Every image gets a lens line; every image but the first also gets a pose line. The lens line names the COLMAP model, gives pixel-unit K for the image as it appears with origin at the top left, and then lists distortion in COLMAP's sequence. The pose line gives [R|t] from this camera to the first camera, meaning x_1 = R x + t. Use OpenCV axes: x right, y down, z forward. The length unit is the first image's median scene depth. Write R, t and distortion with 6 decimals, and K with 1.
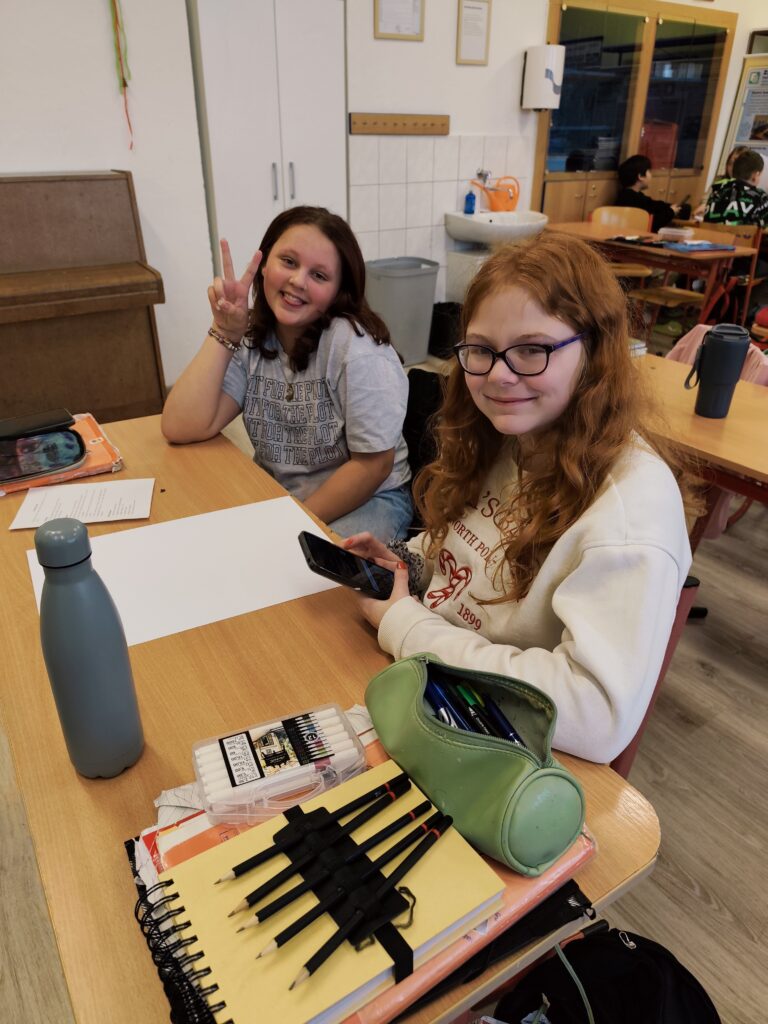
lens RADIAL K [[735.6, 0, 384.0], [0, 735.6, 512.0], [0, 0, 1]] dist [0.000575, -0.001001]
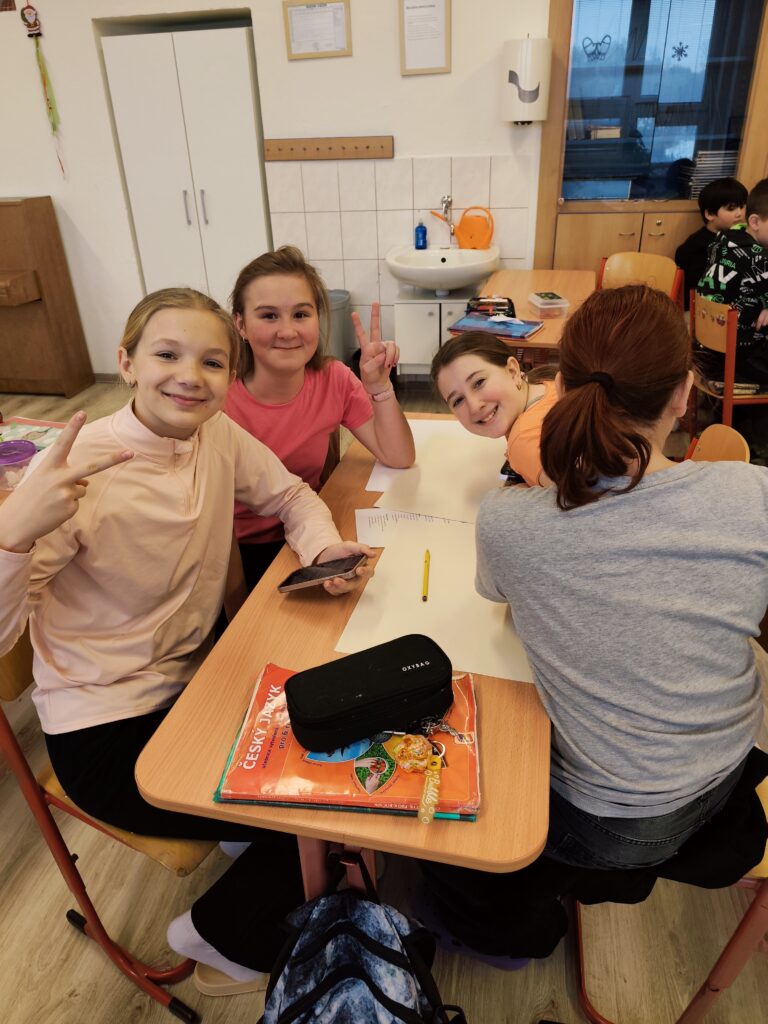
lens RADIAL K [[735.6, 0, 384.0], [0, 735.6, 512.0], [0, 0, 1]] dist [0.000575, -0.001001]
pose [[0.677578, 0.315154, -0.664504, 0.795766], [-0.308117, 0.942060, 0.132612, -0.233795], [0.667796, 0.114890, 0.735424, 0.407119]]
